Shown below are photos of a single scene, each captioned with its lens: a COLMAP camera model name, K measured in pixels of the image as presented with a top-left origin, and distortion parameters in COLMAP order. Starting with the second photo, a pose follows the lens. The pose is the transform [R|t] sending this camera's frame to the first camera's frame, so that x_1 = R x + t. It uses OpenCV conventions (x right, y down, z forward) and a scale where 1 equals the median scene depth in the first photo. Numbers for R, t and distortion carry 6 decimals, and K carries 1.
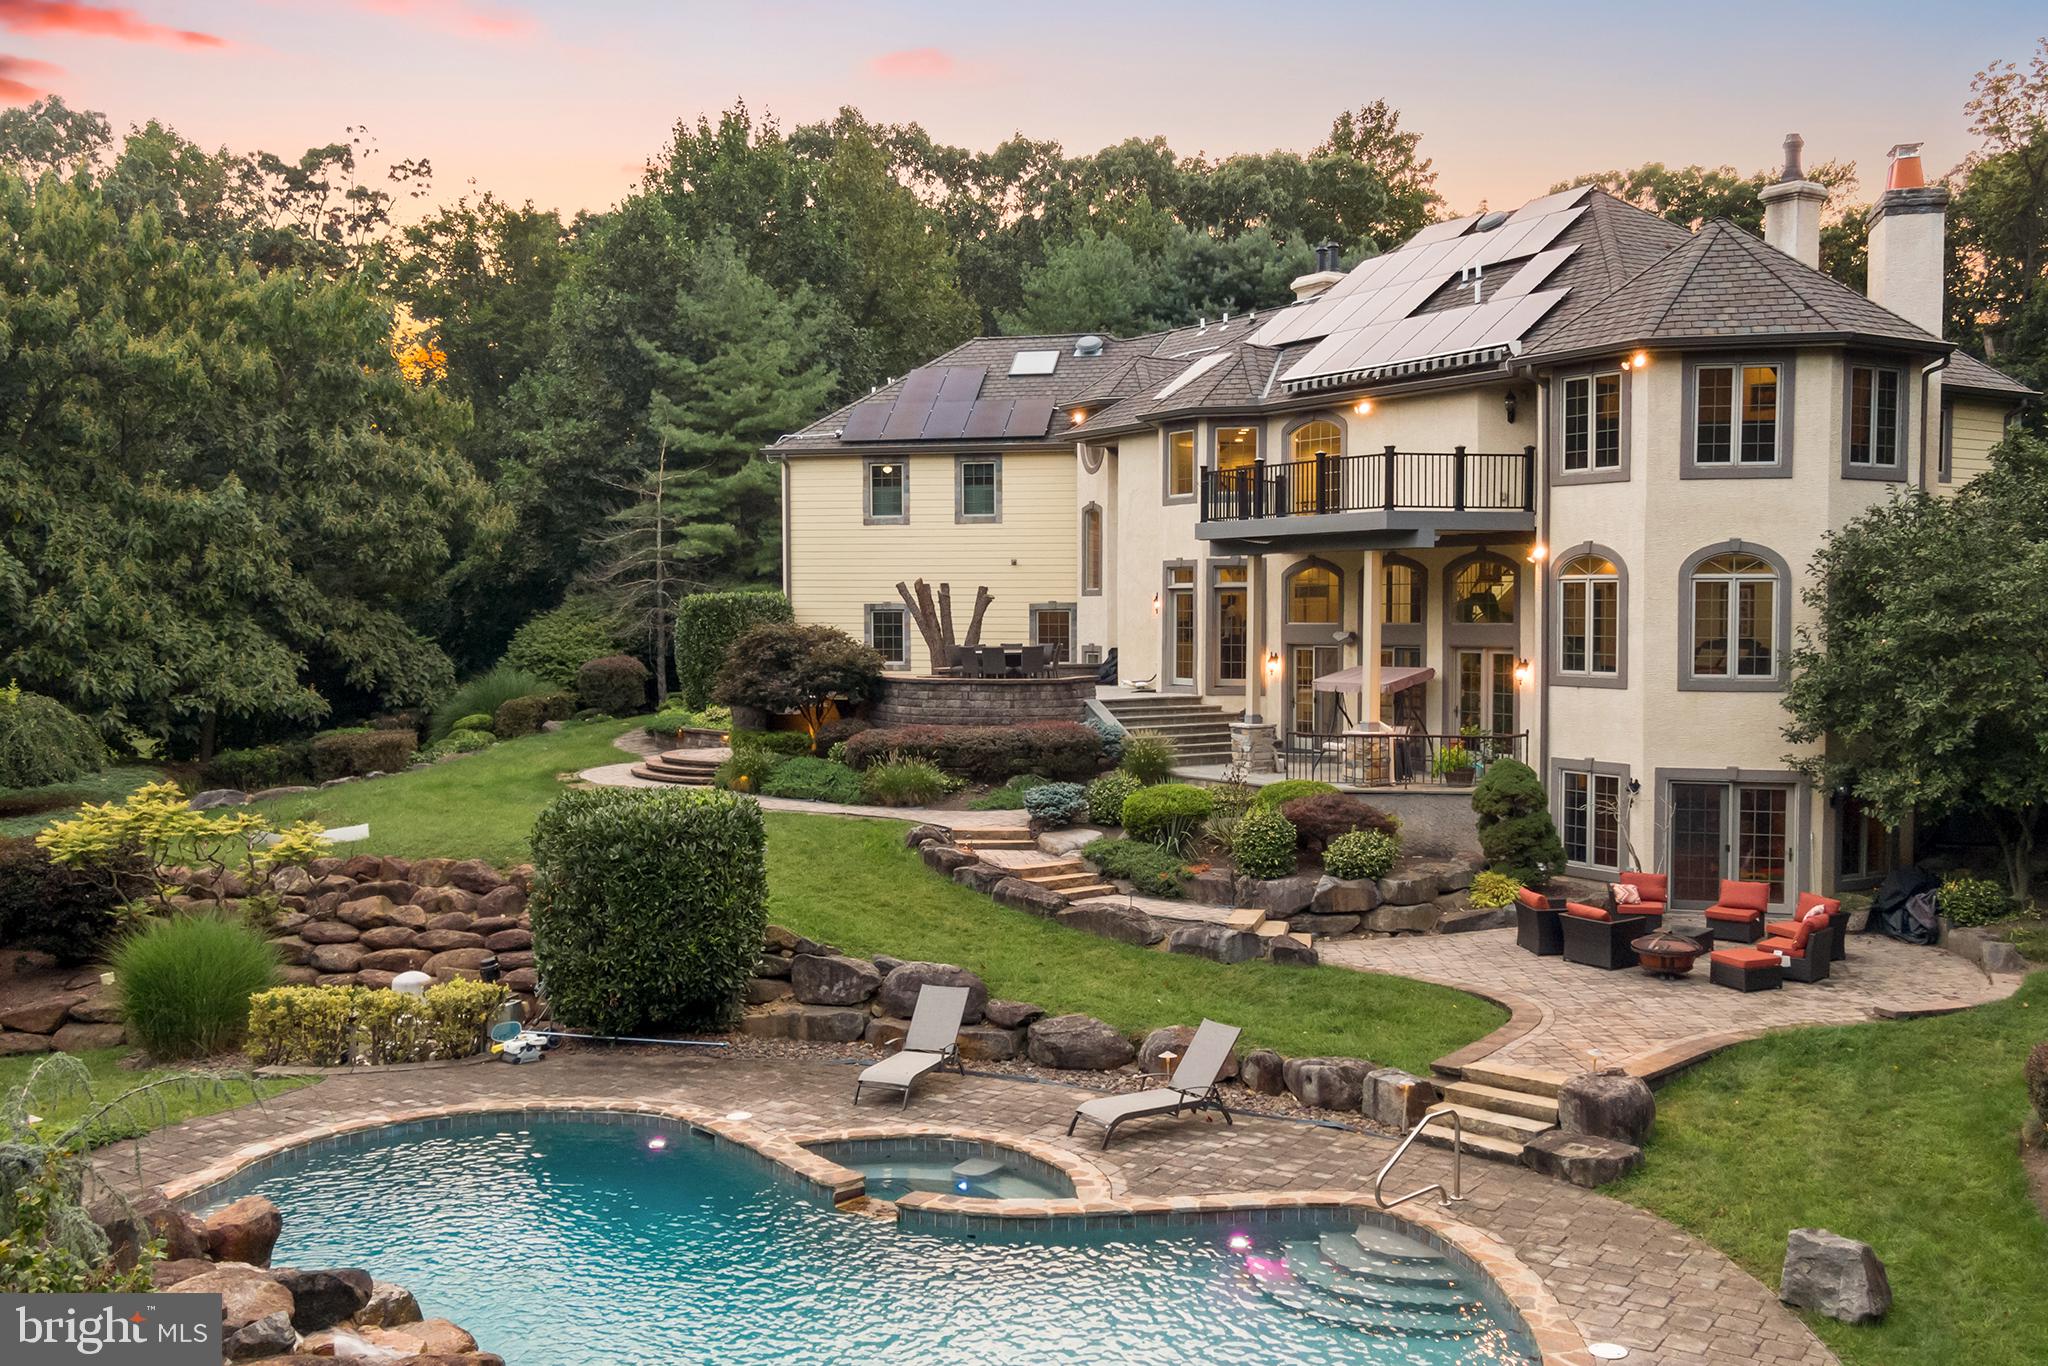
lens RADIAL K [[1879.3, 0, 1024.0], [0, 1879.3, 683.0], [0, 0, 1]] dist [0.017909, -0.009228]
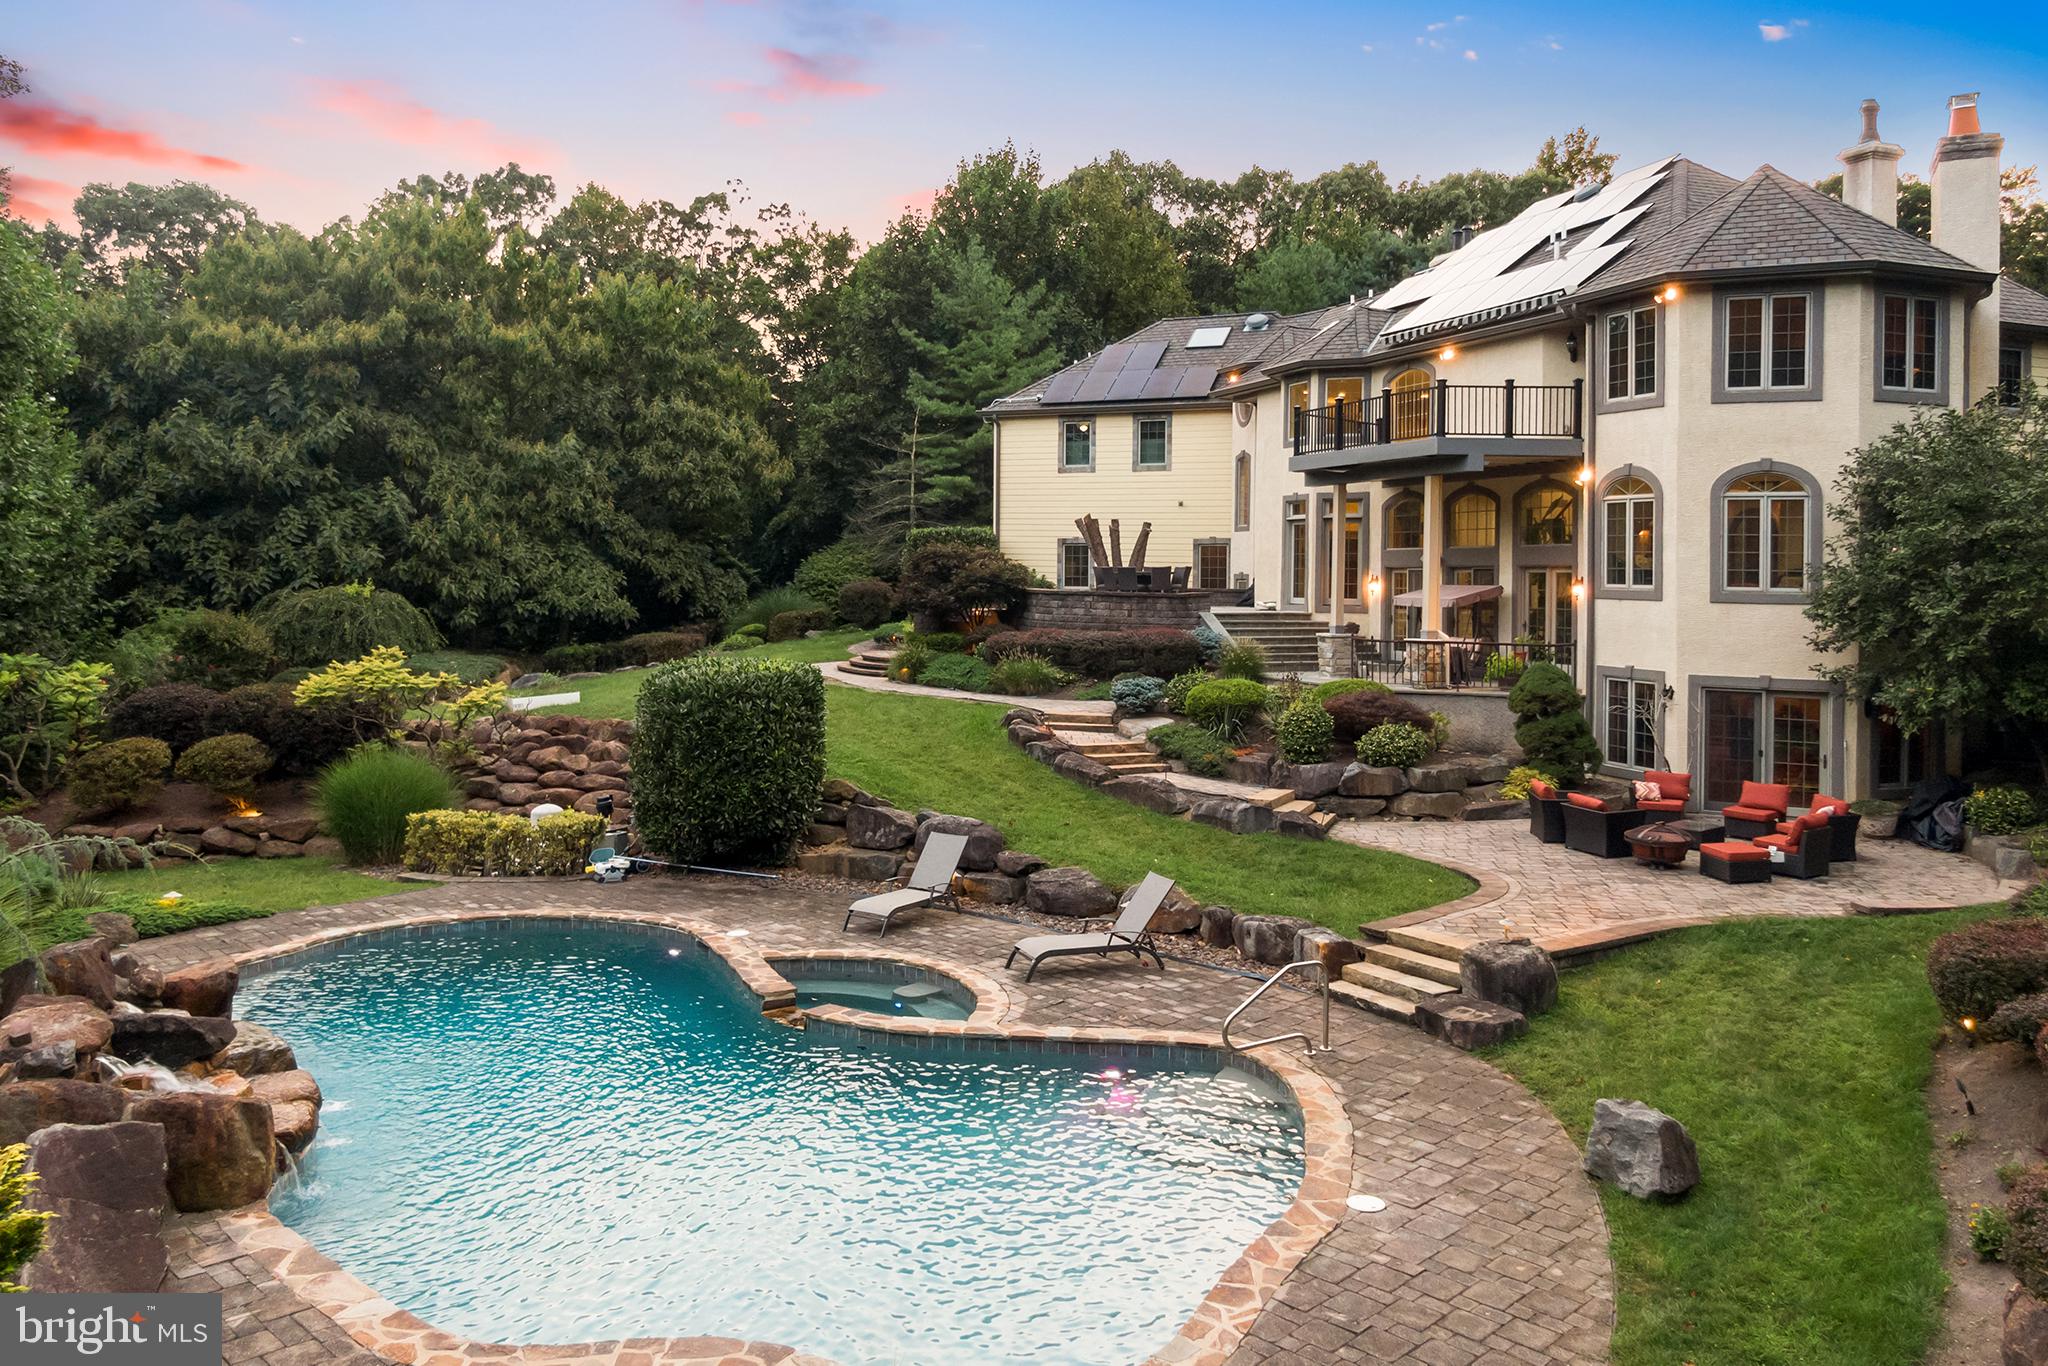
lens RADIAL K [[1506.3, 0, 1018.0], [0, 1506.3, 573.6], [0, 0, 1]] dist [0.045885, -0.097572]
pose [[0.978075, 0.014288, -0.207760, 0.143045], [-0.022934, 0.998966, -0.039265, 0.030159], [0.206984, 0.043169, 0.977391, 0.086714]]
